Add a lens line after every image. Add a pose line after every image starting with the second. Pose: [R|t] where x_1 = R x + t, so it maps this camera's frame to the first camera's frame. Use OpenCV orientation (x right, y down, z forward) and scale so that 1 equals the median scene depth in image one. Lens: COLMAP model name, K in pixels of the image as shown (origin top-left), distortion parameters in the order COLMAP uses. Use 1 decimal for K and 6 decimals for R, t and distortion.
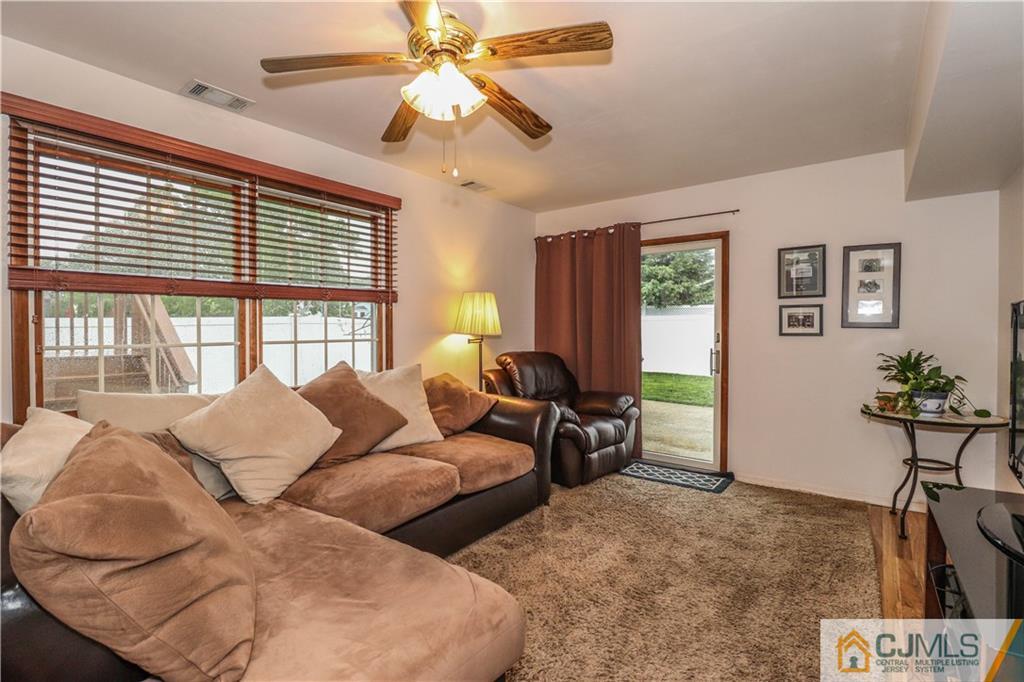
lens RADIAL K [[480.4, 0, 510.4], [0, 480.4, 336.0], [0, 0, 1]] dist [0.000633, -0.011285]
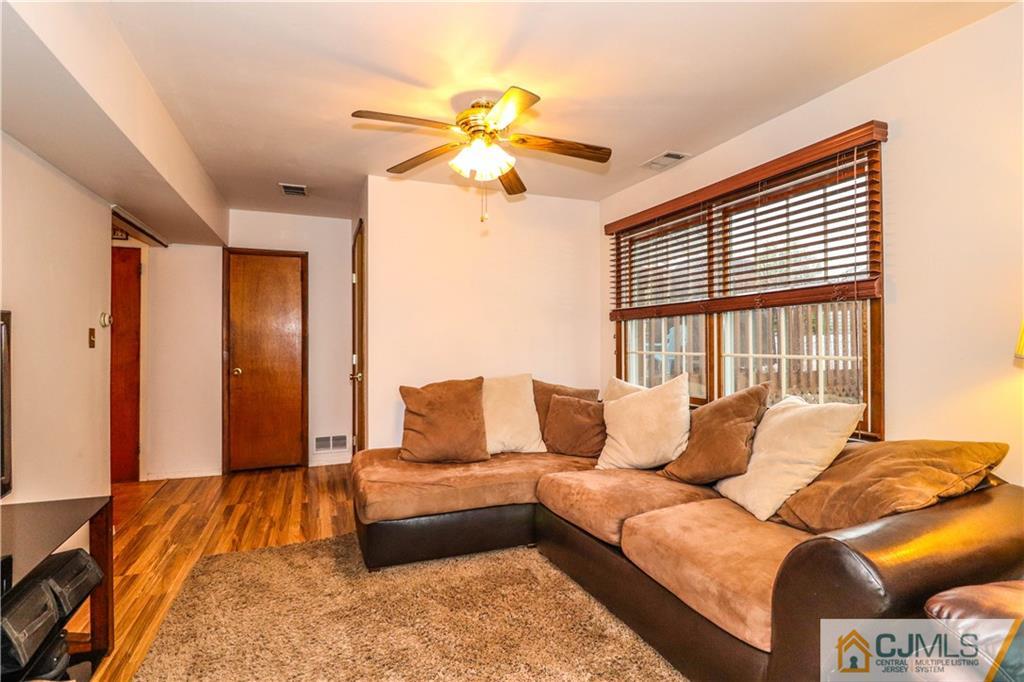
lens RADIAL K [[480.4, 0, 510.4], [0, 480.4, 336.0], [0, 0, 1]] dist [0.000633, -0.011285]
pose [[-0.517121, 0.009925, -0.855855, 0.673955], [0.002683, 0.999947, 0.009975, -0.039051], [0.855908, 0.002862, -0.517120, 1.233709]]
